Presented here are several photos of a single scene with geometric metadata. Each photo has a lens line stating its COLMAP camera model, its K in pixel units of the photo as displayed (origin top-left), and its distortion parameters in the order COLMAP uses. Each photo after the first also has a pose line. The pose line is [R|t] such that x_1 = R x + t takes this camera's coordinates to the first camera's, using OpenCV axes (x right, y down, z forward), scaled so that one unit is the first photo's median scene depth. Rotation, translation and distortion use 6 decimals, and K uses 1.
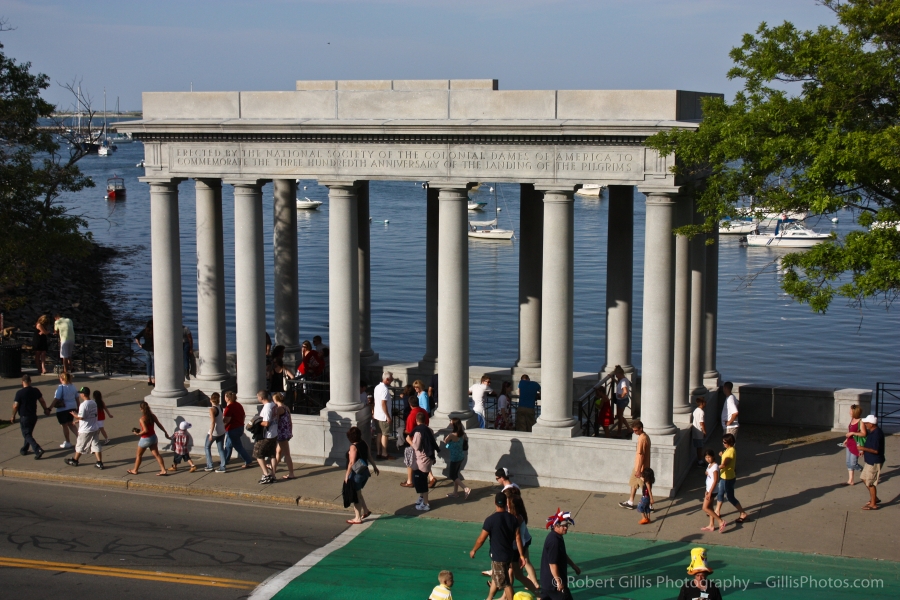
lens RADIAL K [[1357.4, 0, 447.4], [0, 1357.4, 313.8], [0, 0, 1]] dist [-0.050938, 0.019252]
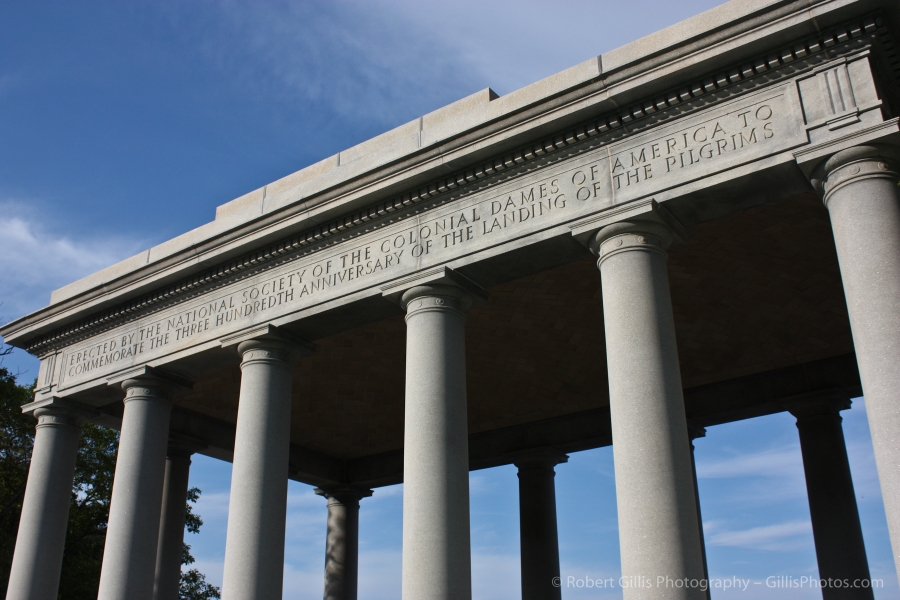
lens RADIAL K [[964.6, 0, 393.9], [0, 964.6, 301.1], [0, 0, 1]] dist [-0.111662, 0.042397]
pose [[0.943277, -0.137696, -0.302105, 0.099739], [-0.042129, 0.852943, -0.520302, 0.097560], [0.329322, 0.503516, 0.798761, 0.709935]]
